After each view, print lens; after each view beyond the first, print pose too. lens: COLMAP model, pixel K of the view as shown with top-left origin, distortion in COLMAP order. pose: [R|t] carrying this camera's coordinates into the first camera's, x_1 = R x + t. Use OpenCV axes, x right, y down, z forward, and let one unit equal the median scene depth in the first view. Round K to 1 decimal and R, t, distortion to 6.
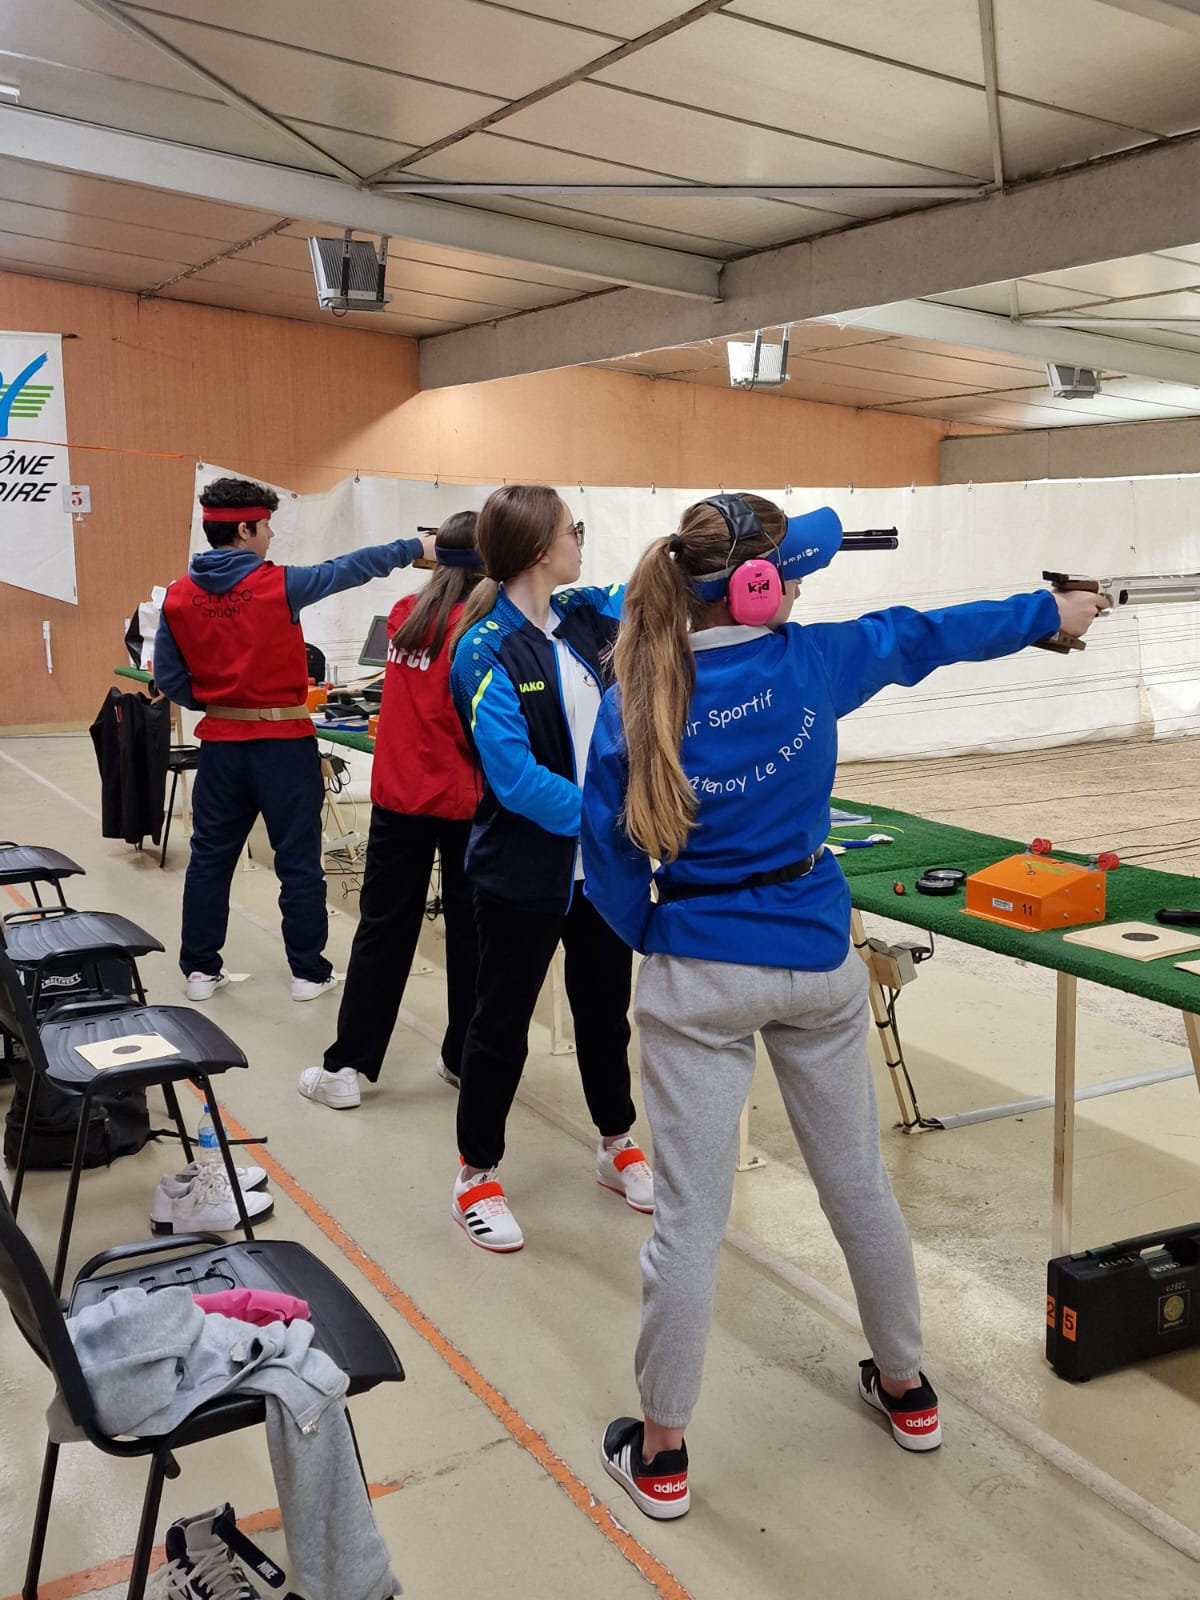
lens RADIAL K [[1553.4, 0, 607.7], [0, 1553.4, 796.6], [0, 0, 1]] dist [0.015984, 0.000000]
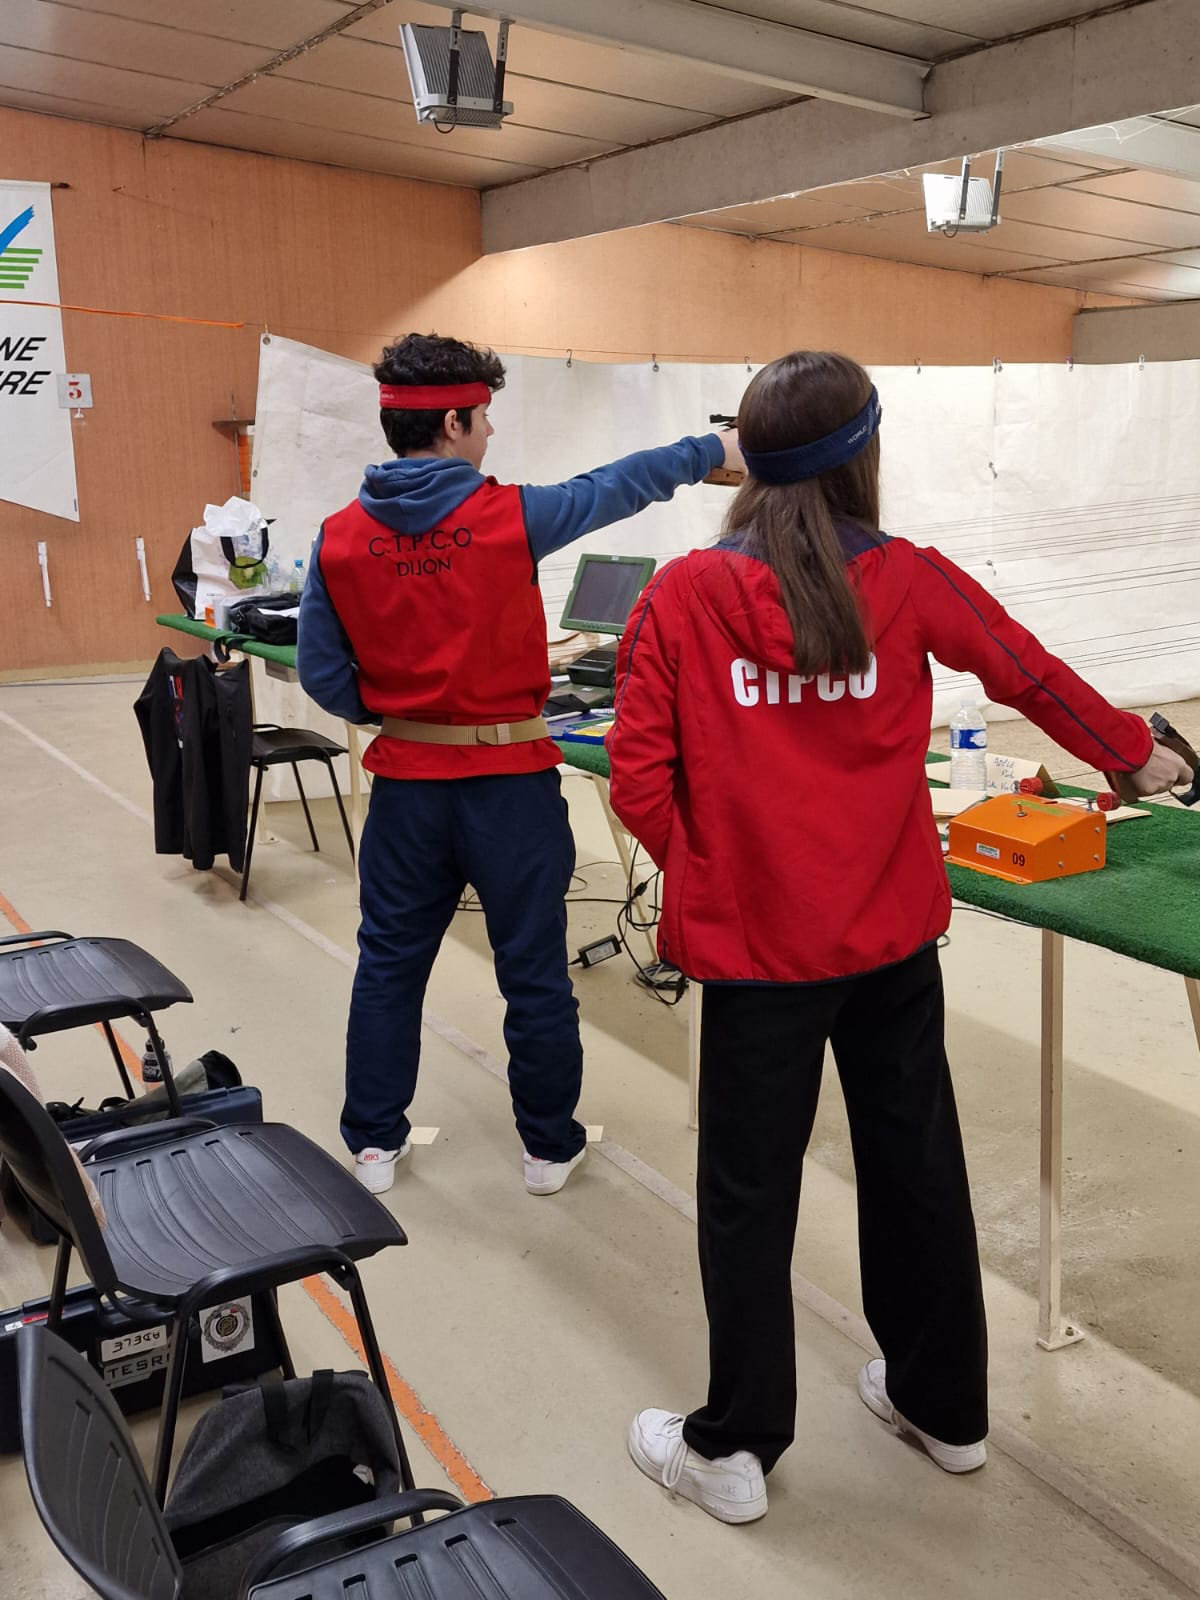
lens RADIAL K [[1553.4, 0, 589.9], [0, 1553.4, 783.6], [0, 0, 1]] dist [0.015984, 0.000000]
pose [[0.999909, -0.011446, 0.007164, -0.110010], [0.011022, 0.998335, 0.056623, -0.040222], [-0.007800, -0.056539, 0.998370, 0.238296]]
